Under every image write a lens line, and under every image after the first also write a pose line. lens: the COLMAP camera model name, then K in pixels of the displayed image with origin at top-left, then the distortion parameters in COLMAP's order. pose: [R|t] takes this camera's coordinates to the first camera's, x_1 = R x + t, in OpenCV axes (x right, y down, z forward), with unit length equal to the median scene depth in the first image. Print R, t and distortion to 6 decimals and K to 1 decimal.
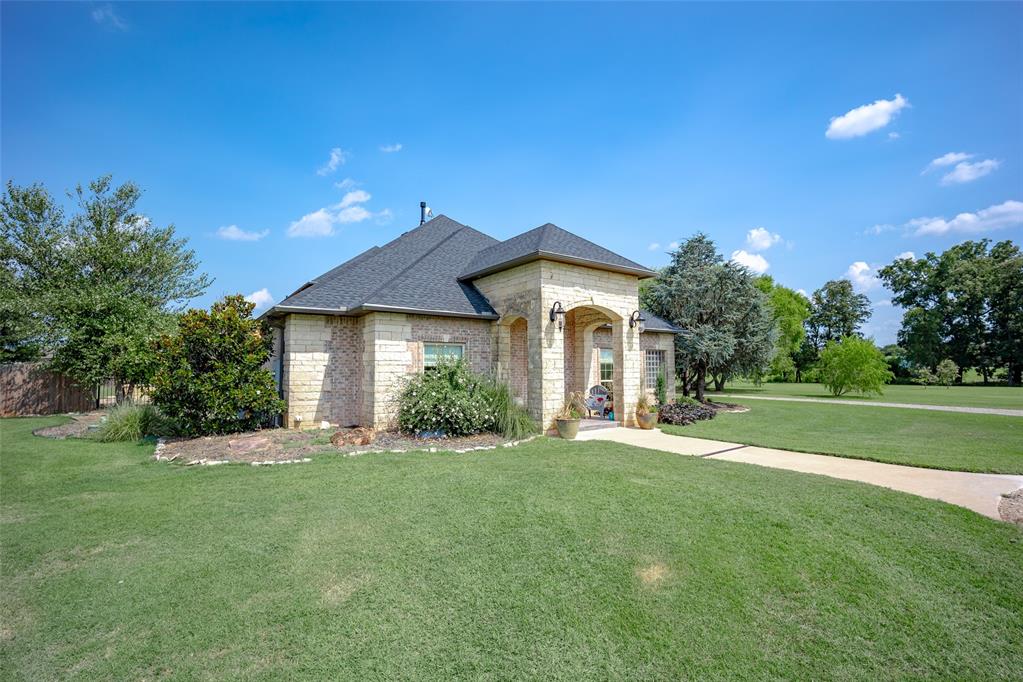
lens RADIAL K [[468.8, 0, 487.1], [0, 468.8, 366.3], [0, 0, 1]] dist [-0.003728, -0.000296]
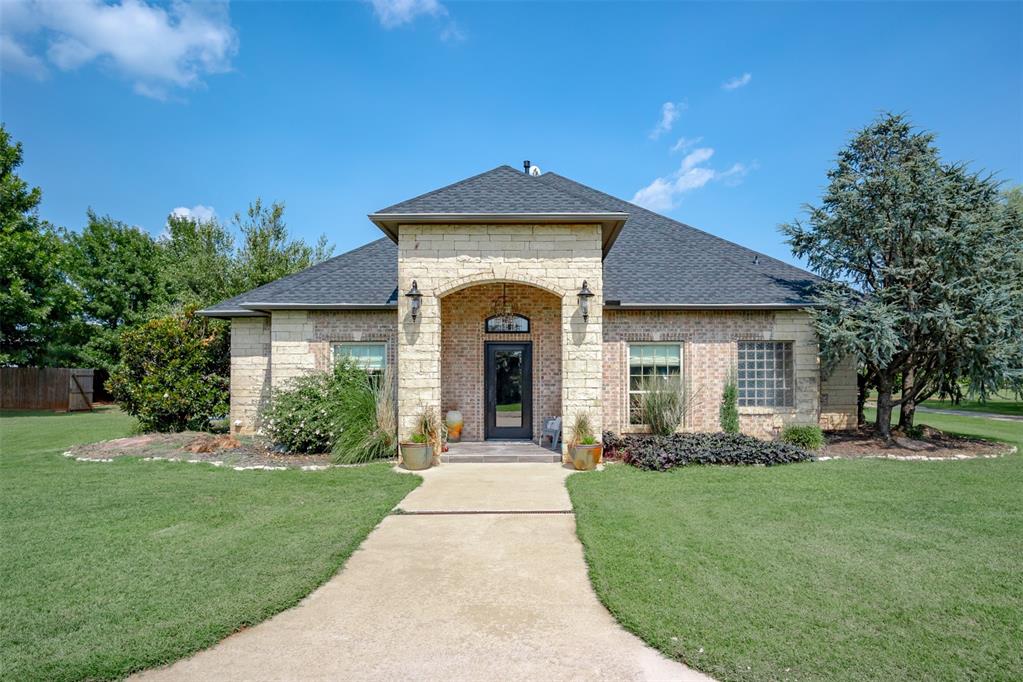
lens RADIAL K [[582.1, 0, 546.9], [0, 582.1, 386.1], [0, 0, 1]] dist [-0.006240, -0.000195]
pose [[0.812082, 0.013750, -0.583381, 0.777937], [0.002457, 0.999633, 0.026982, 0.001307], [0.583538, -0.023345, 0.811750, 0.357425]]
